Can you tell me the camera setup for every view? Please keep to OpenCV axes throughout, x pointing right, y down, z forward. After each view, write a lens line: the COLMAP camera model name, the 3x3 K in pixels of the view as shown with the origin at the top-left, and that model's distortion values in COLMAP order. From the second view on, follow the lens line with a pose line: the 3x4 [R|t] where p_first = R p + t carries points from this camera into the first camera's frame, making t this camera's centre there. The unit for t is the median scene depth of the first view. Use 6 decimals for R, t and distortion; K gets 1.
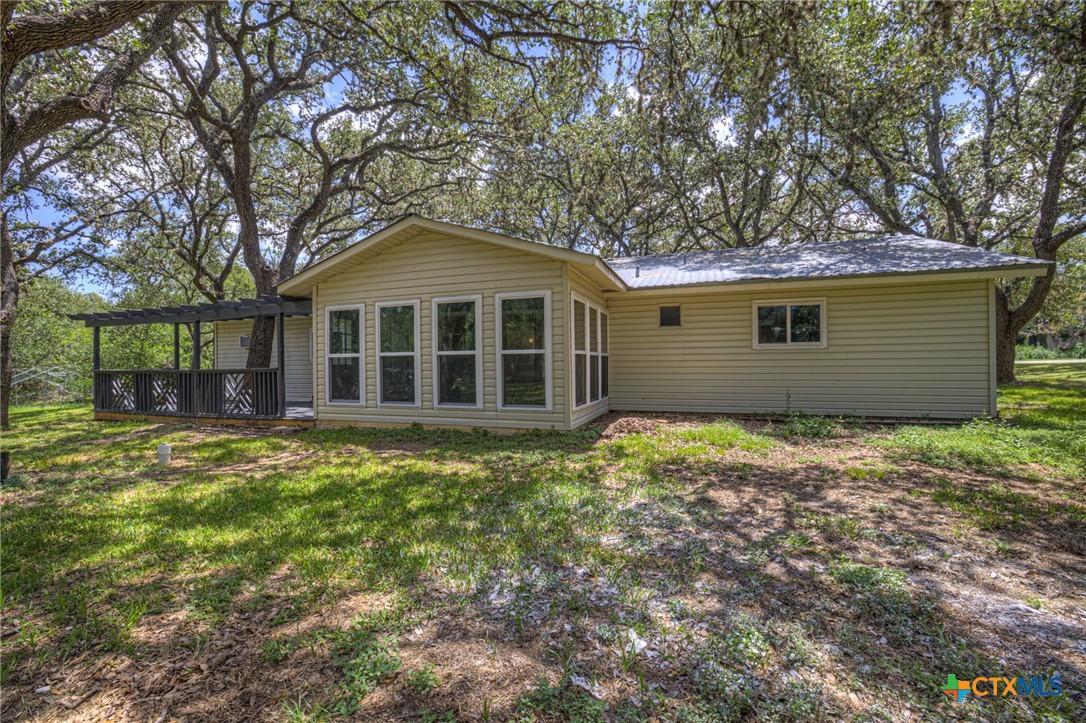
lens RADIAL K [[465.3, 0, 575.6], [0, 465.3, 367.9], [0, 0, 1]] dist [-0.038603, 0.010358]
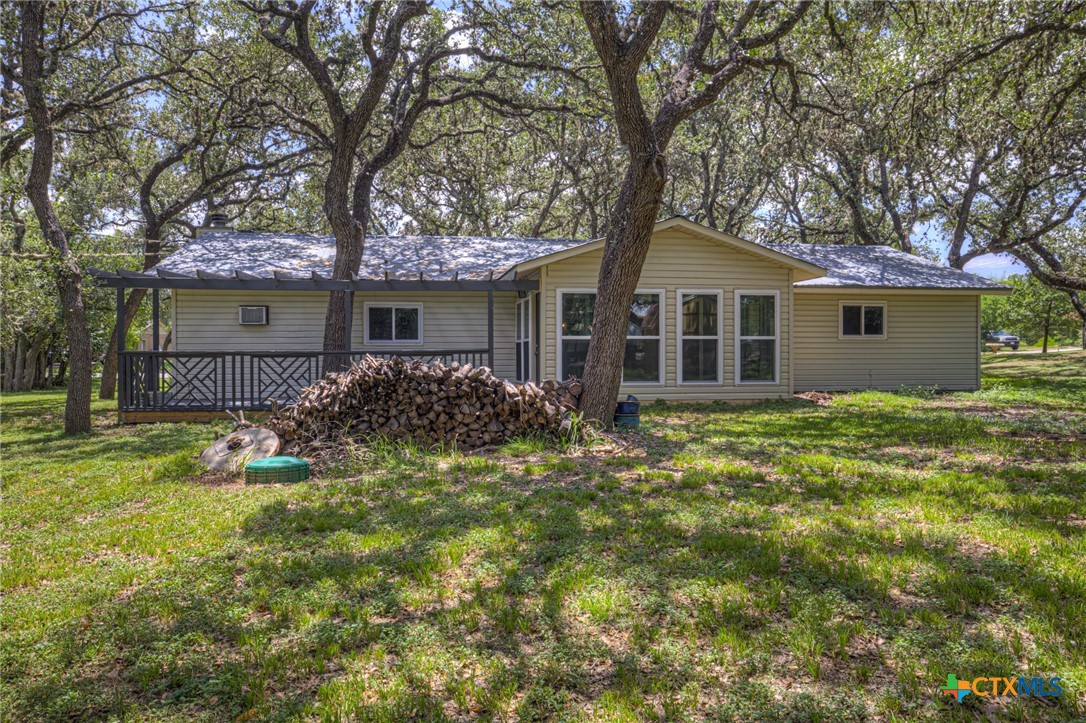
lens RADIAL K [[803.5, 0, 544.5], [0, 803.5, 357.8], [0, 0, 1]] dist [0.021663, -0.002893]
pose [[0.863201, 0.008857, 0.504783, -1.526757], [-0.002477, 0.999908, -0.013310, 0.044413], [-0.504855, 0.010239, 0.863144, -0.519692]]
